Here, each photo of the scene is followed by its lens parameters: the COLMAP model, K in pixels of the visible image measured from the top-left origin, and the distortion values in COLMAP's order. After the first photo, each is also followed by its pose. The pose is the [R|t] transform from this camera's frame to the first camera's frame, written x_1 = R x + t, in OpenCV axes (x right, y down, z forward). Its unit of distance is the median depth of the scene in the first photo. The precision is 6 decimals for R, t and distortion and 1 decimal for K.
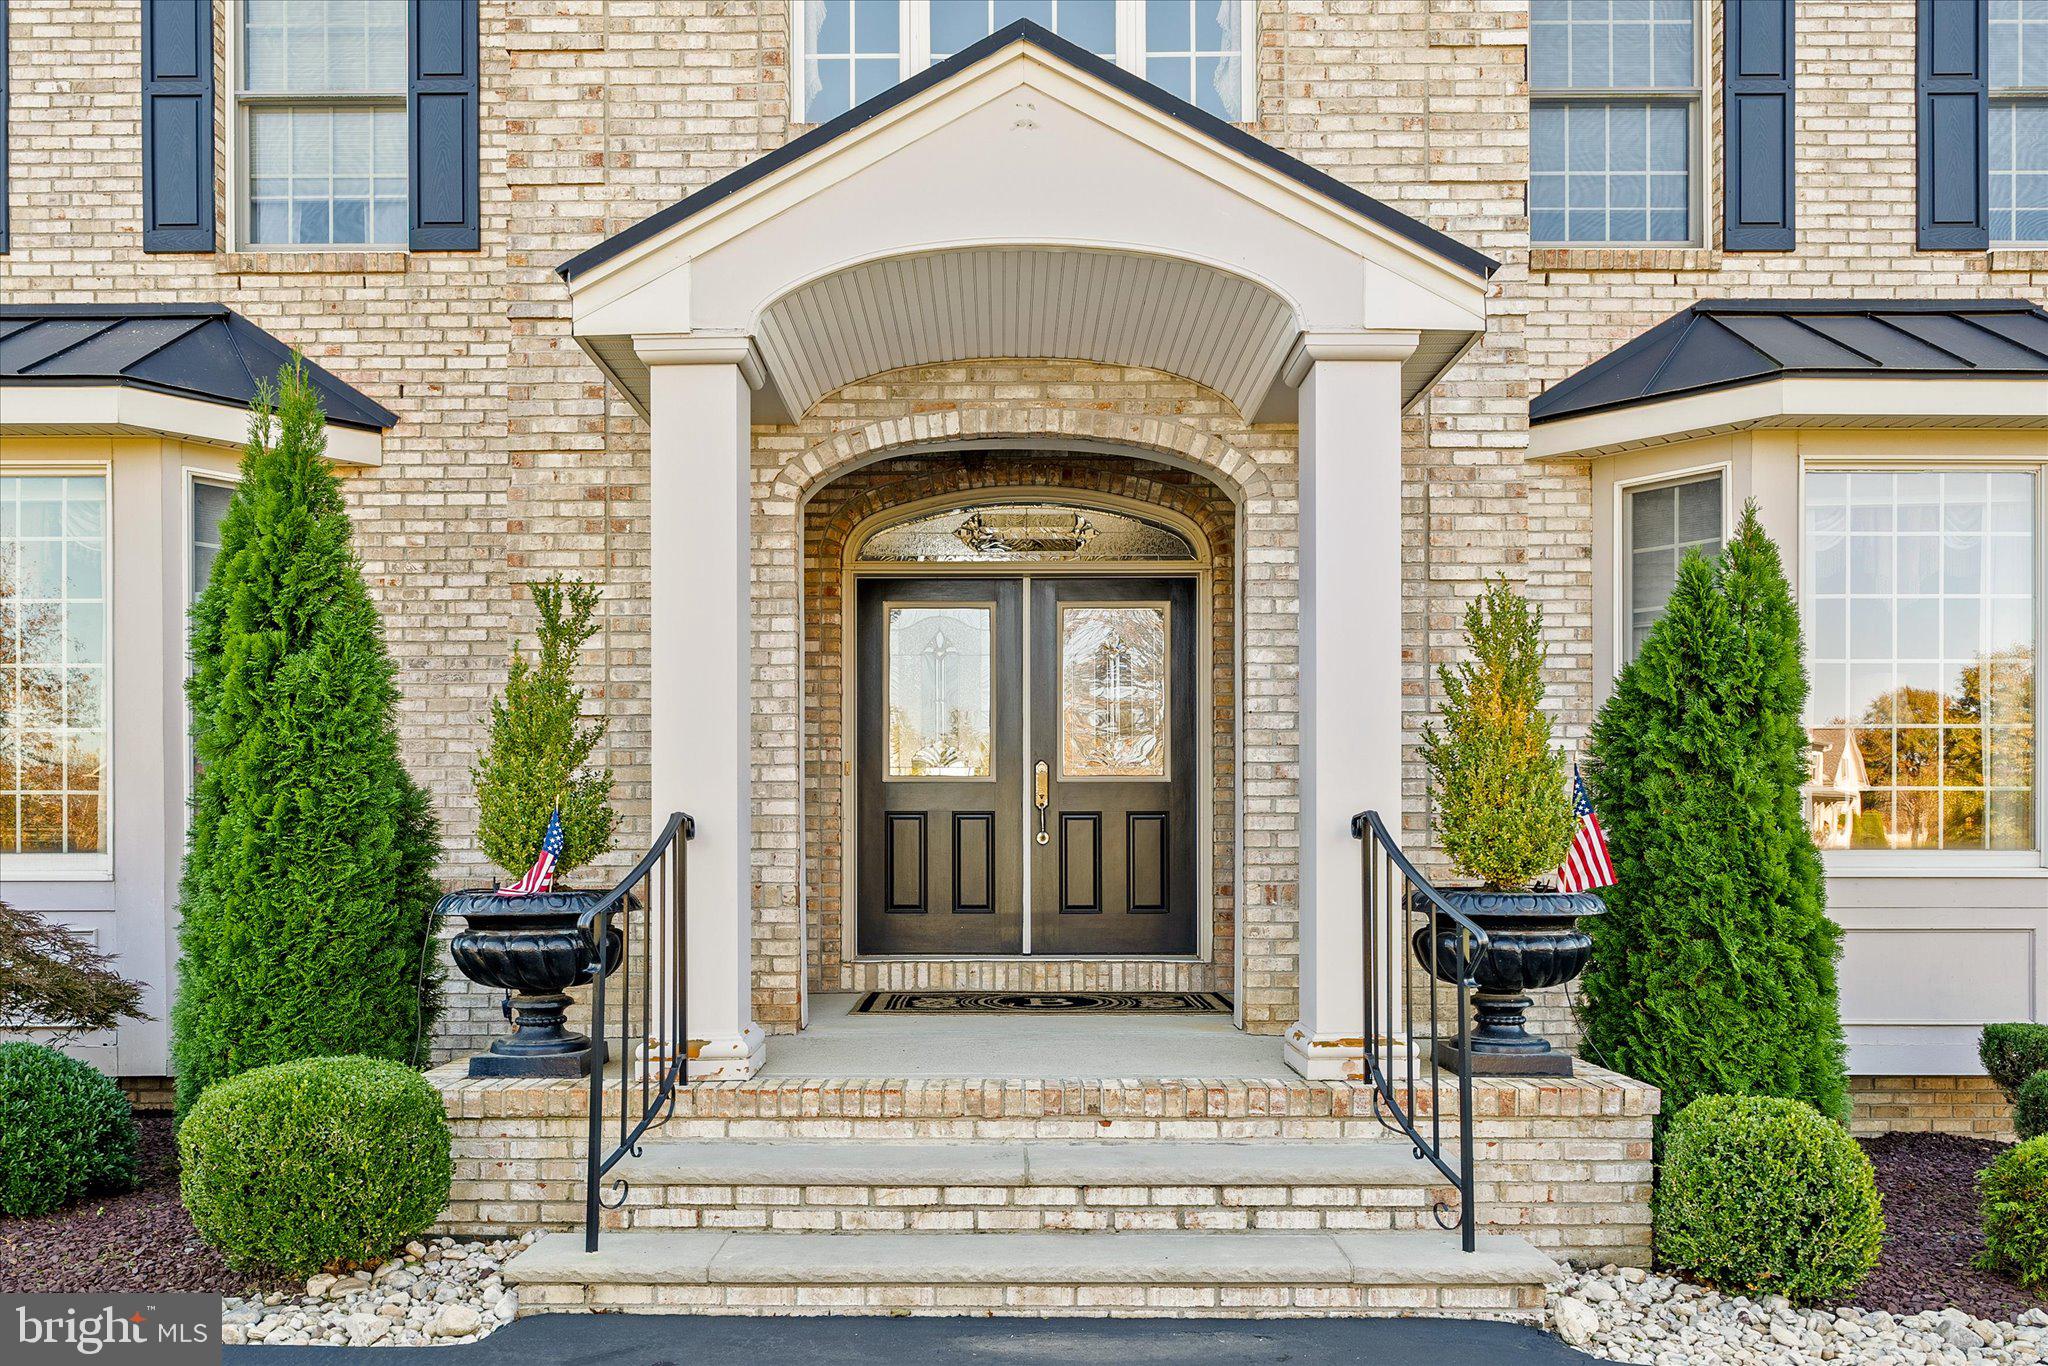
lens RADIAL K [[1682.6, 0, 1024.0], [0, 1682.6, 683.0], [0, 0, 1]] dist [0.039119, -0.001102]
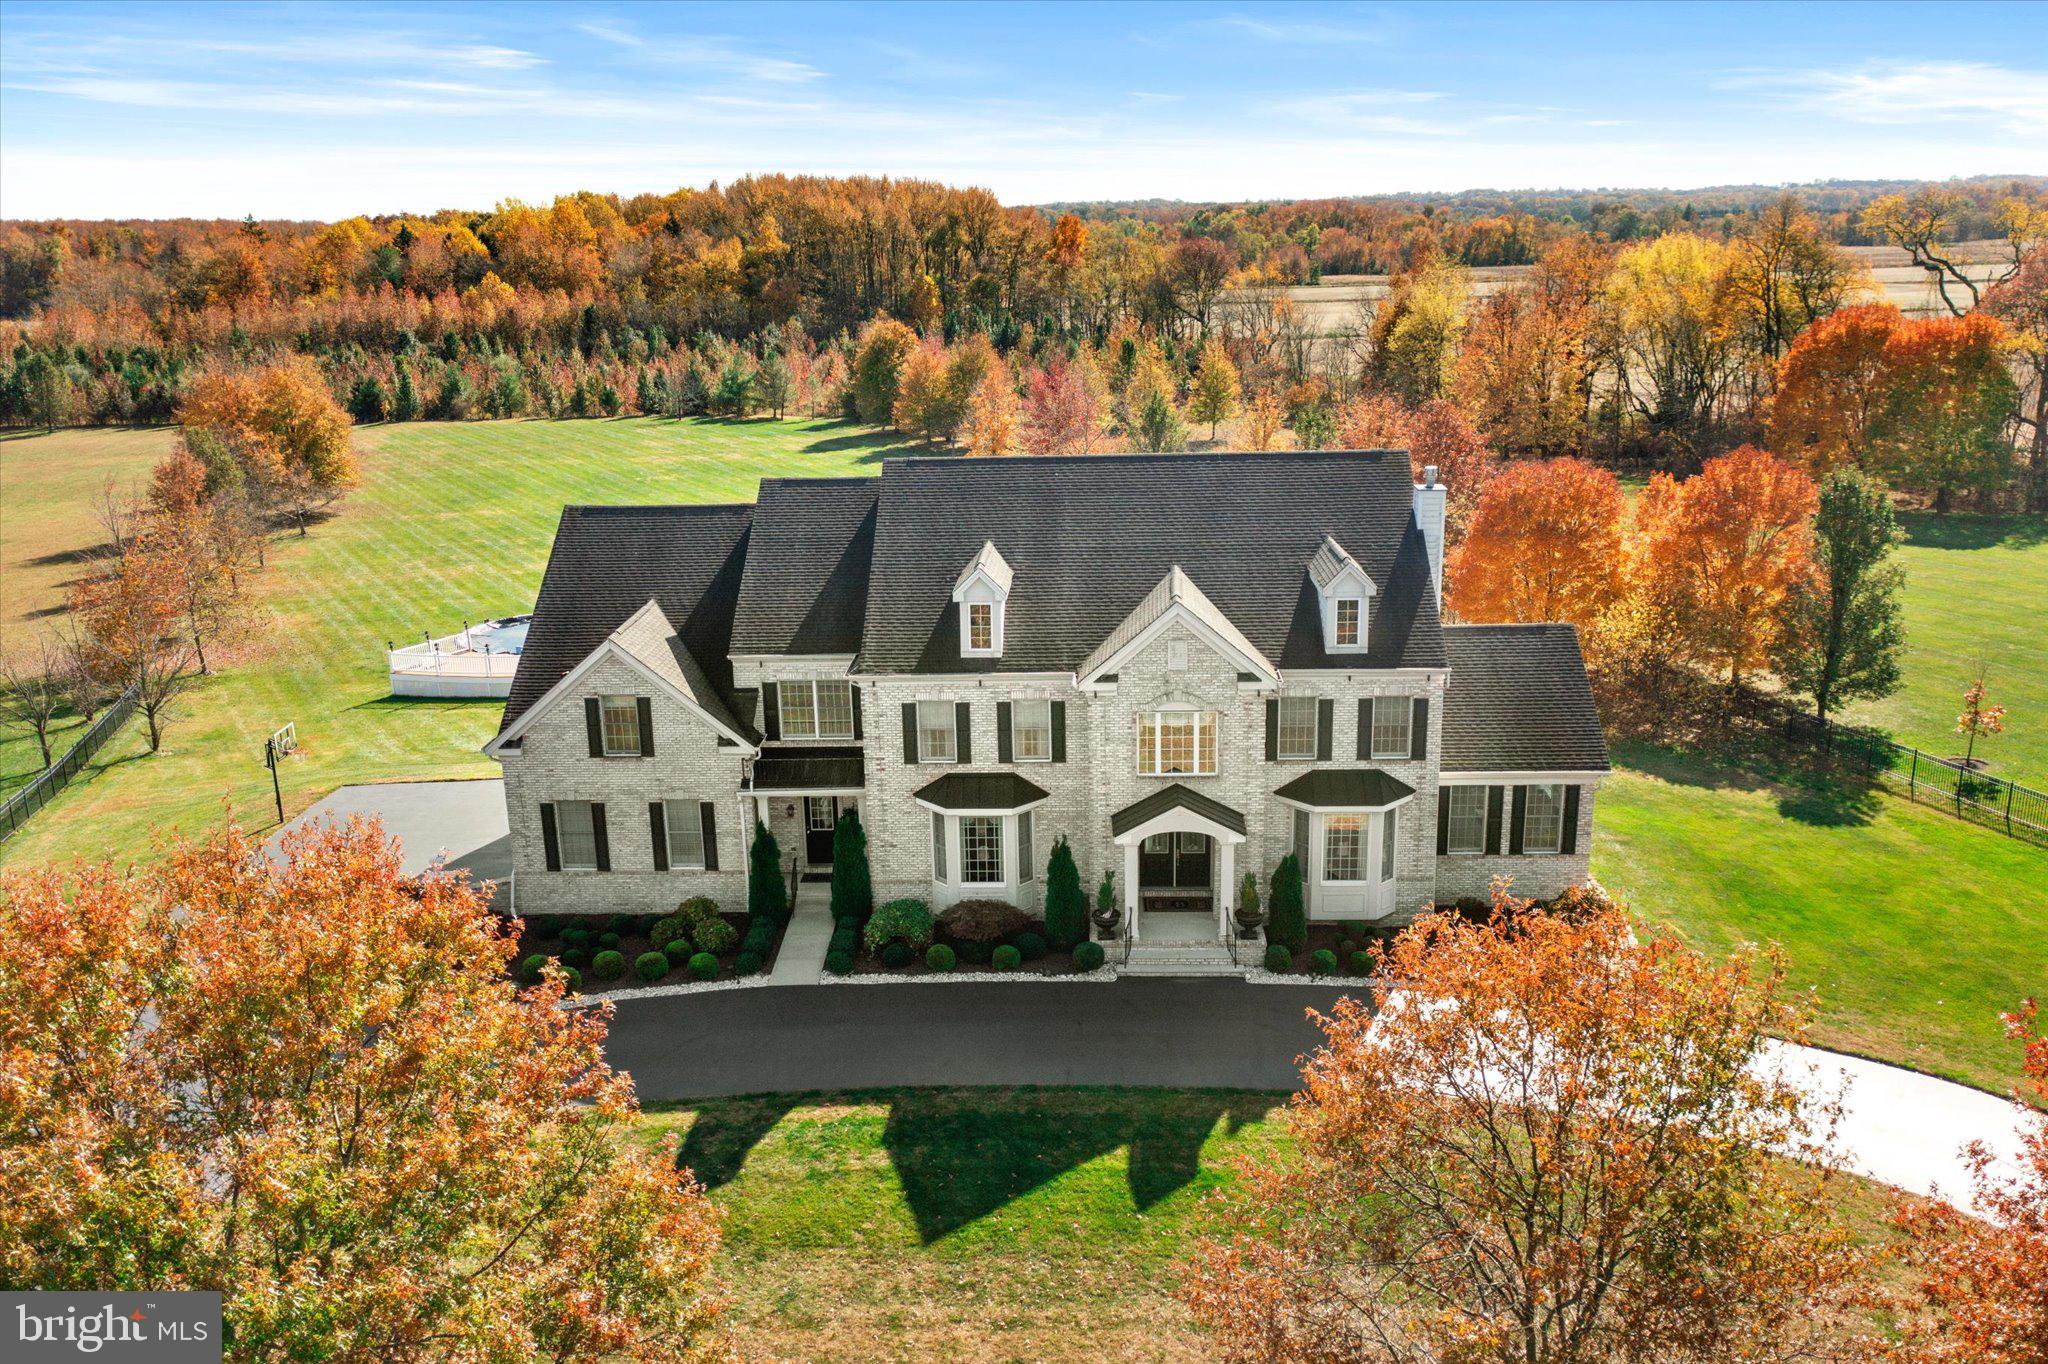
lens RADIAL K [[1673.4, 0, 1024.0], [0, 1673.4, 682.0], [0, 0, 1]] dist [0.002666, 0.006298]
pose [[0.999561, -0.004905, -0.029213, -0.400339], [0.015072, 0.933210, 0.359016, -3.002537], [0.025501, -0.359299, 0.932874, -4.693297]]
